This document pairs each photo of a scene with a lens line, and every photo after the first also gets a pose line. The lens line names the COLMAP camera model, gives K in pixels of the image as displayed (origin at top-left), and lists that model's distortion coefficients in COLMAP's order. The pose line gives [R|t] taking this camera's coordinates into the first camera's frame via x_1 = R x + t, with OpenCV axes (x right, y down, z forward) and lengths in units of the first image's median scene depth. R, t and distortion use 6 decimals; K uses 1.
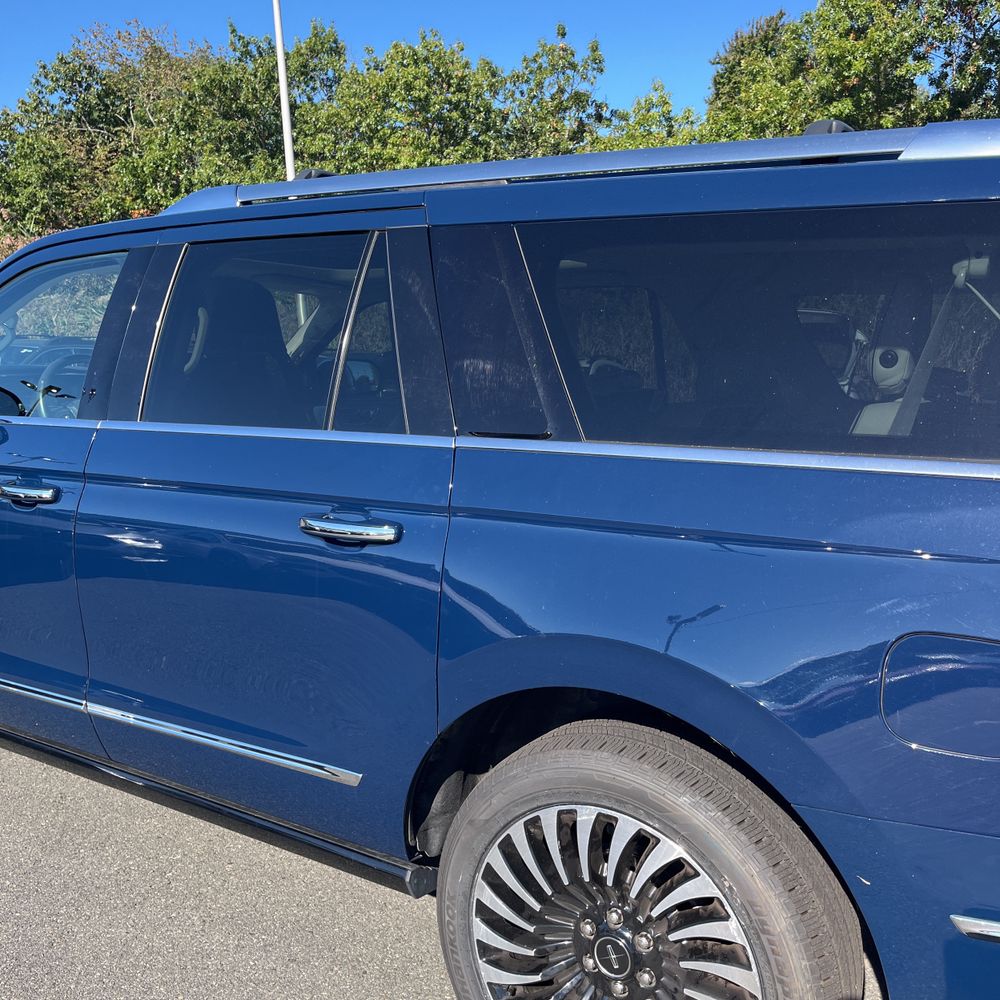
lens RADIAL K [[1024.4, 0, 508.6], [0, 1024.4, 503.2], [0, 0, 1]] dist [0.030107, 0.000000]
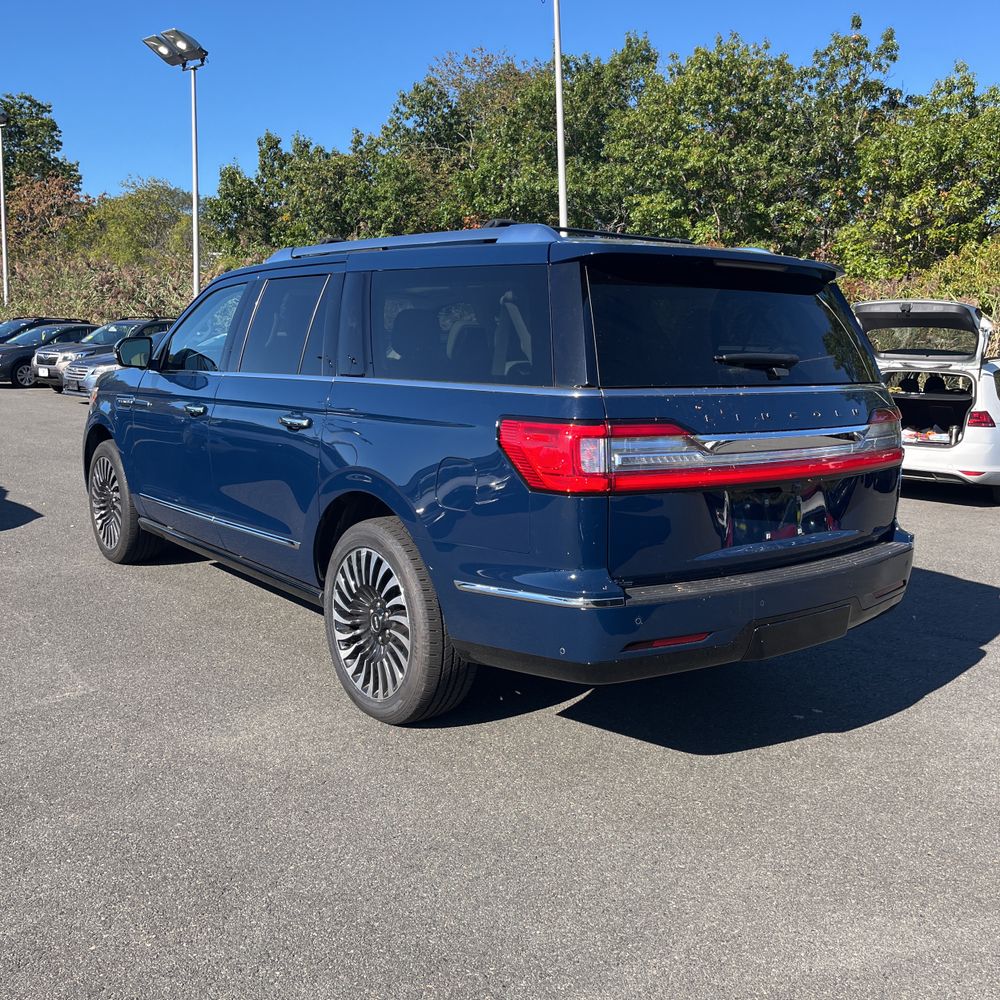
lens RADIAL K [[1024.4, 0, 509.4], [0, 1024.4, 500.5], [0, 0, 1]] dist [0.030107, 0.000000]
pose [[0.944743, 0.048909, -0.324143, 0.081499], [-0.046482, 0.998803, 0.015229, 0.011588], [0.324500, 0.000679, 0.945886, -0.071301]]
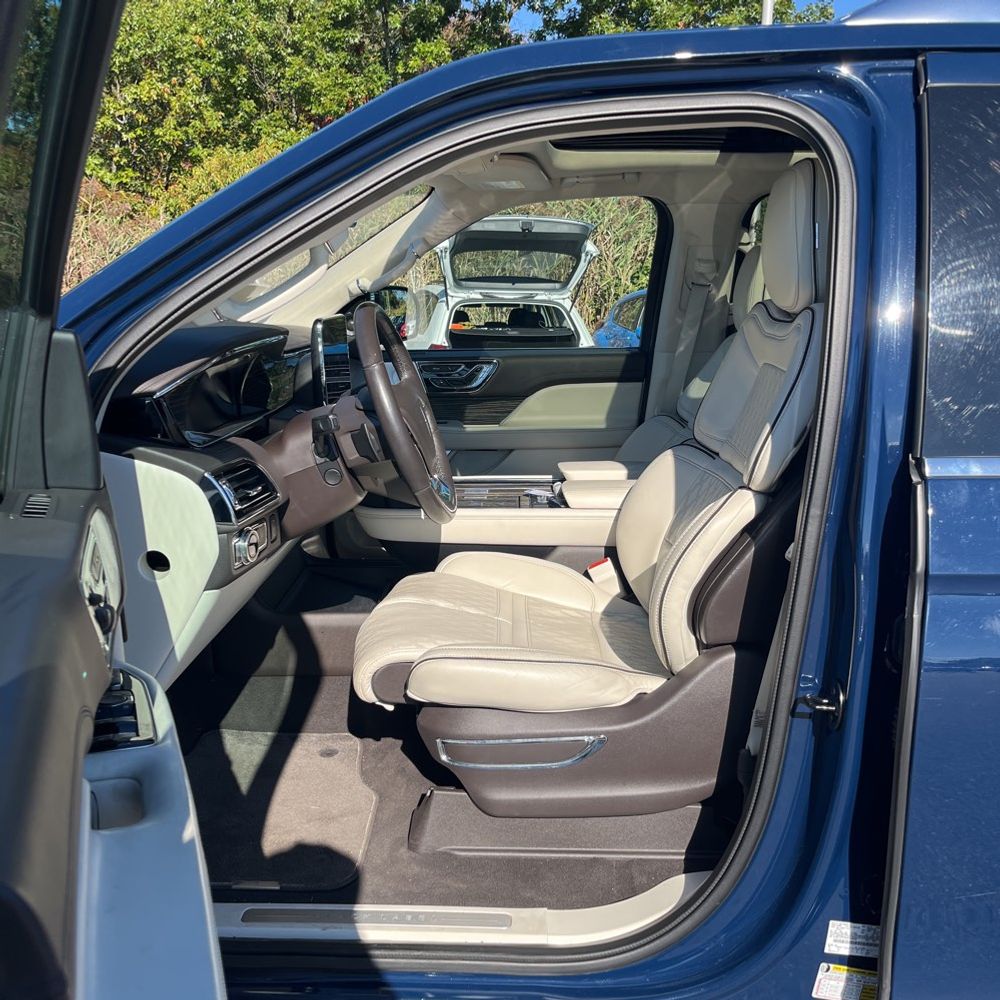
lens RADIAL K [[1024.4, 0, 495.0], [0, 1024.4, 490.7], [0, 0, 1]] dist [0.030107, 0.000000]
pose [[0.856002, -0.114045, 0.504237, -0.087823], [0.072959, 0.992252, 0.100564, -0.013646], [-0.511799, -0.049295, 0.857690, 0.074315]]
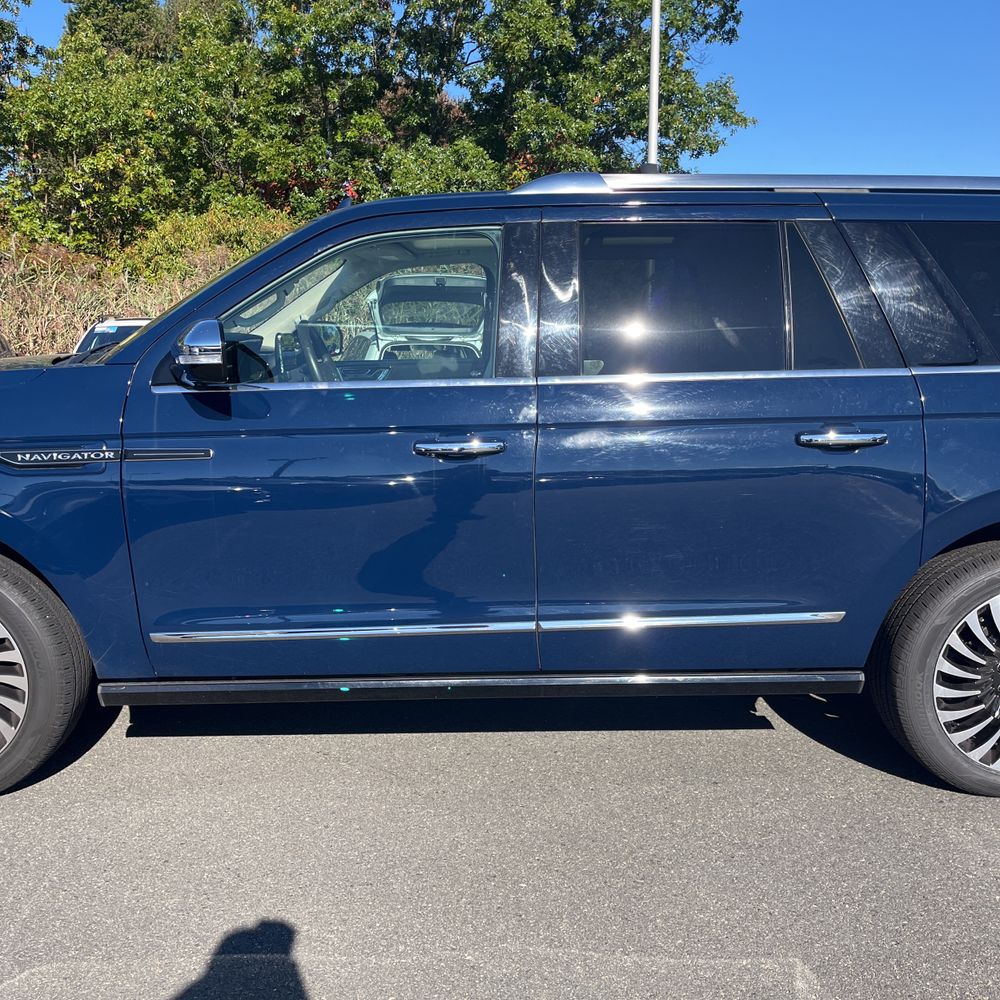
lens RADIAL K [[1024.4, 0, 498.3], [0, 1024.4, 508.2], [0, 0, 1]] dist [0.030107, 0.000000]
pose [[0.826476, -0.117525, 0.550568, -0.116937], [0.093703, 0.993043, 0.071317, -0.002141], [-0.555119, -0.007352, 0.831738, 0.007726]]
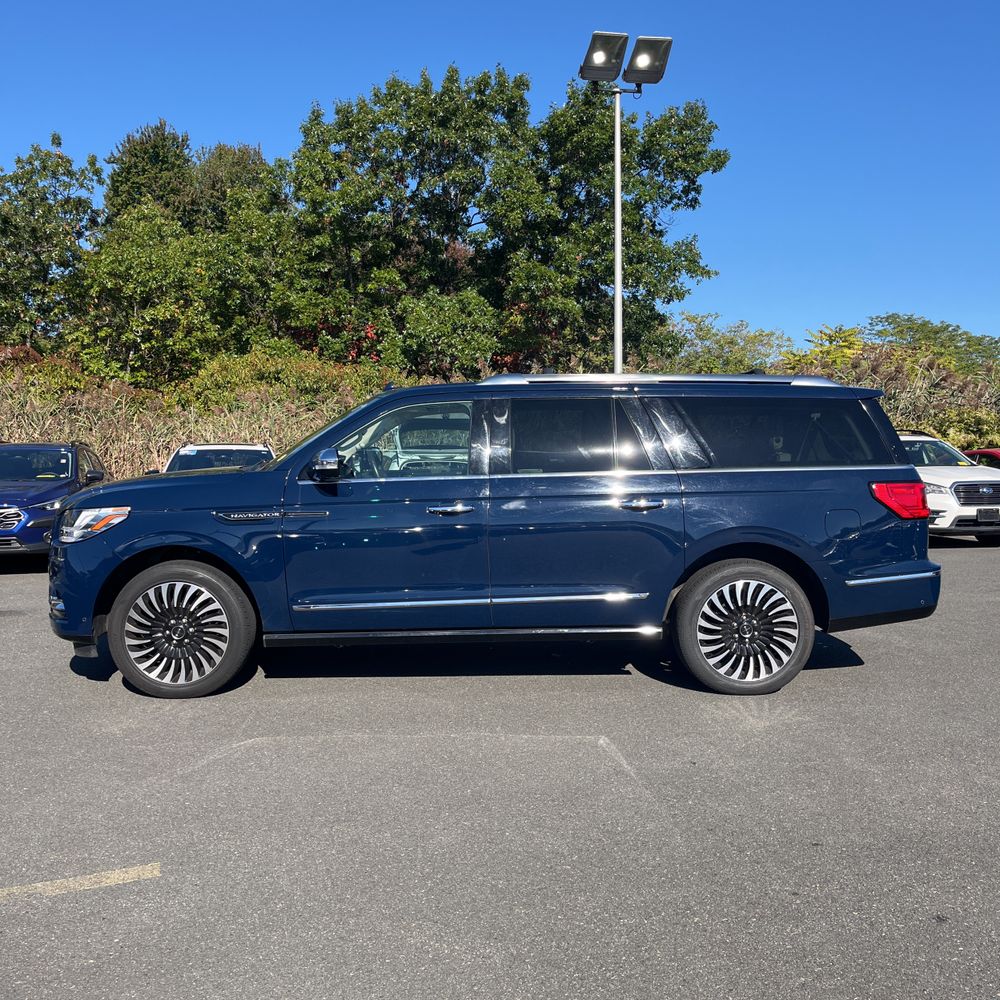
lens RADIAL K [[1024.4, 0, 505.8], [0, 1024.4, 495.9], [0, 0, 1]] dist [0.030107, 0.000000]
pose [[0.826449, -0.052144, 0.560592, -0.178866], [0.099896, 0.993484, -0.054861, 0.010441], [-0.554078, 0.101341, 0.826273, -0.097978]]
